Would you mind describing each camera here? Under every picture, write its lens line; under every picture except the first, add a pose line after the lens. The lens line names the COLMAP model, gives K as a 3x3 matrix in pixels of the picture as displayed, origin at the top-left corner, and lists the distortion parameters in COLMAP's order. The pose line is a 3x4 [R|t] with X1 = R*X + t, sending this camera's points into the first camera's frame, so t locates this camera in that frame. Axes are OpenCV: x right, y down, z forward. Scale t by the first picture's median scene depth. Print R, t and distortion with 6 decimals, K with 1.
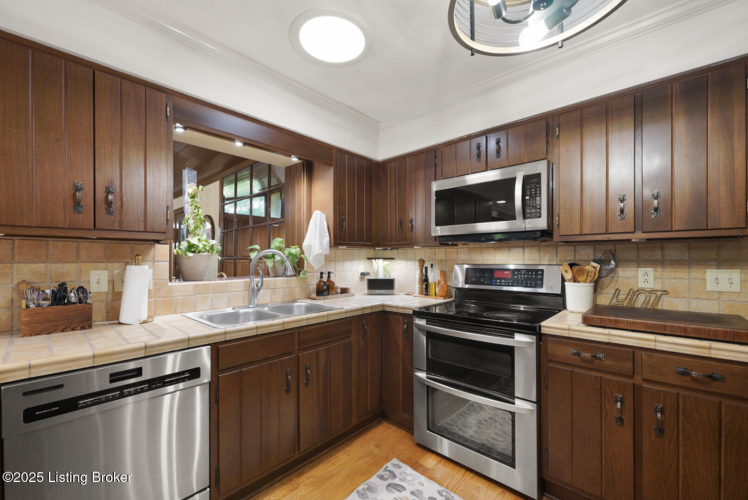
lens RADIAL K [[305.4, 0, 372.9], [0, 305.4, 252.9], [0, 0, 1]] dist [-0.023042, 0.000536]
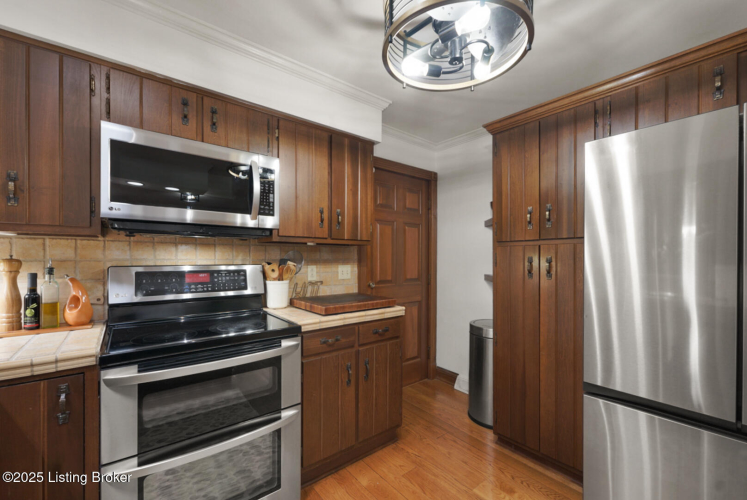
lens RADIAL K [[305.0, 0, 372.4], [0, 305.0, 252.9], [0, 0, 1]] dist [-0.023042, 0.000536]
pose [[0.125461, 0.020106, 0.991895, -0.357696], [-0.019804, 0.999646, -0.017759, 0.012550], [-0.991901, -0.017416, 0.125815, 0.545119]]
